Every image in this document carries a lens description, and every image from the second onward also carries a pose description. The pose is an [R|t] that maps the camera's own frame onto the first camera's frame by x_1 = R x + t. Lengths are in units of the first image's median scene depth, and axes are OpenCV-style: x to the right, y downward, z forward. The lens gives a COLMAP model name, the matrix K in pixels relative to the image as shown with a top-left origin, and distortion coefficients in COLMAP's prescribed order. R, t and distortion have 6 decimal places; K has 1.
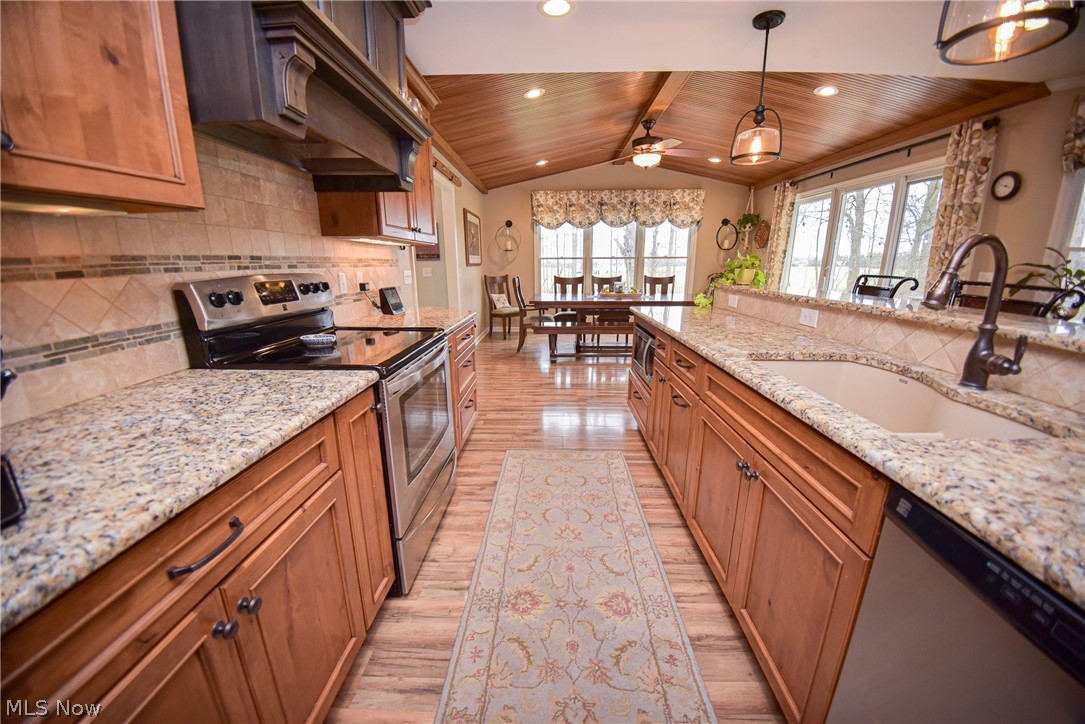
lens RADIAL K [[414.6, 0, 541.7], [0, 414.6, 373.6], [0, 0, 1]] dist [-0.024195, -0.003289]
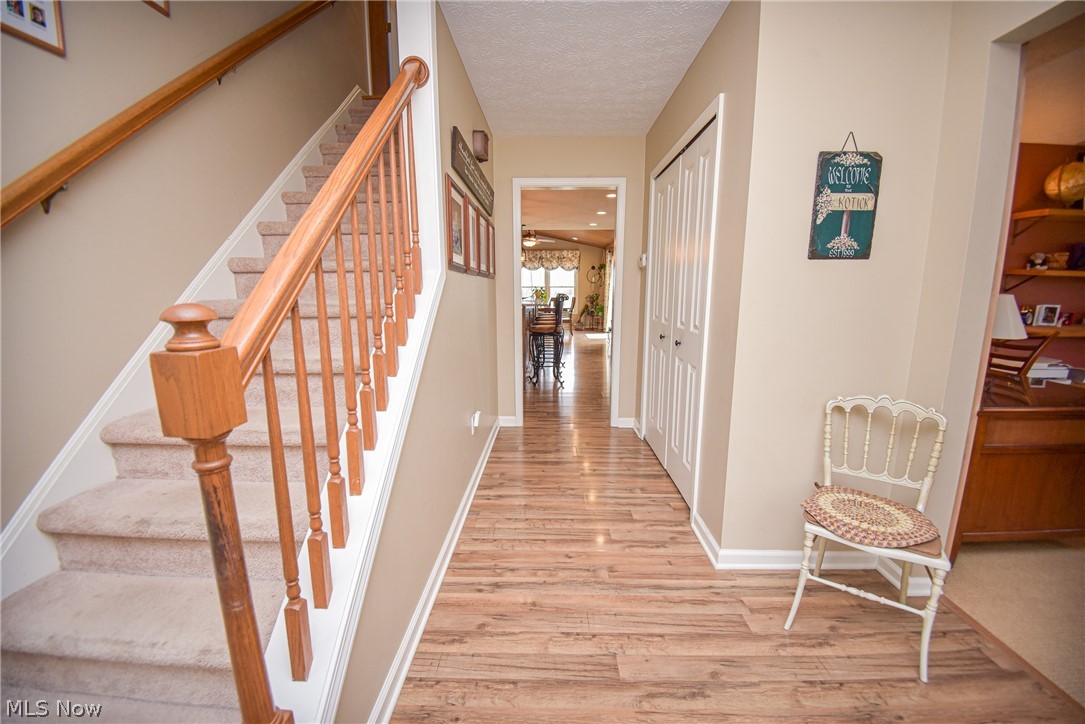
lens RADIAL K [[455.5, 0, 538.2], [0, 455.5, 361.3], [0, 0, 1]] dist [-0.018086, -0.004691]
pose [[0.999968, 0.001802, -0.007736, 0.238993], [-0.002569, 0.994955, -0.100292, 0.249705], [0.007516, 0.100309, 0.994928, -0.984300]]
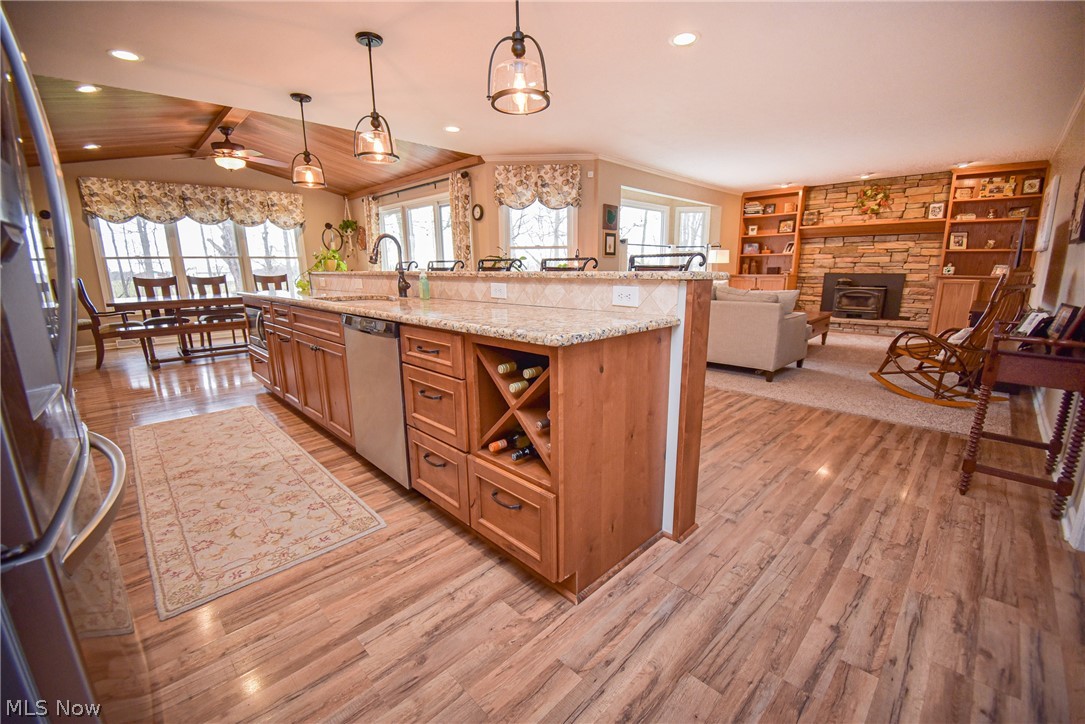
lens RADIAL K [[455.5, 0, 561.7], [0, 455.5, 375.0], [0, 0, 1]] dist [-0.018086, -0.004691]
pose [[0.686362, -0.161896, 0.709011, -0.048963], [0.187633, 0.981322, 0.042437, 0.094682], [-0.702639, 0.103907, 0.703919, -0.264170]]
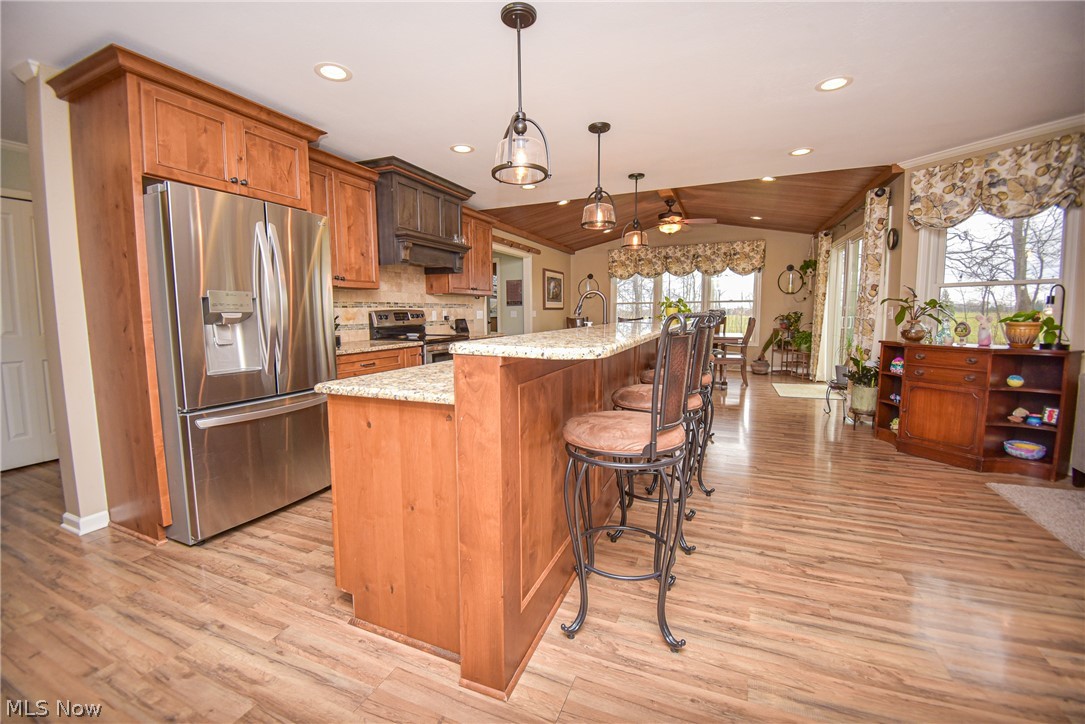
lens RADIAL K [[455.5, 0, 498.2], [0, 455.5, 353.4], [0, 0, 1]] dist [-0.018086, -0.004691]
pose [[0.903756, 0.036380, -0.426500, 0.289470], [-0.106232, 0.984272, -0.141148, 0.094447], [0.414657, 0.172872, 0.893406, -0.320303]]
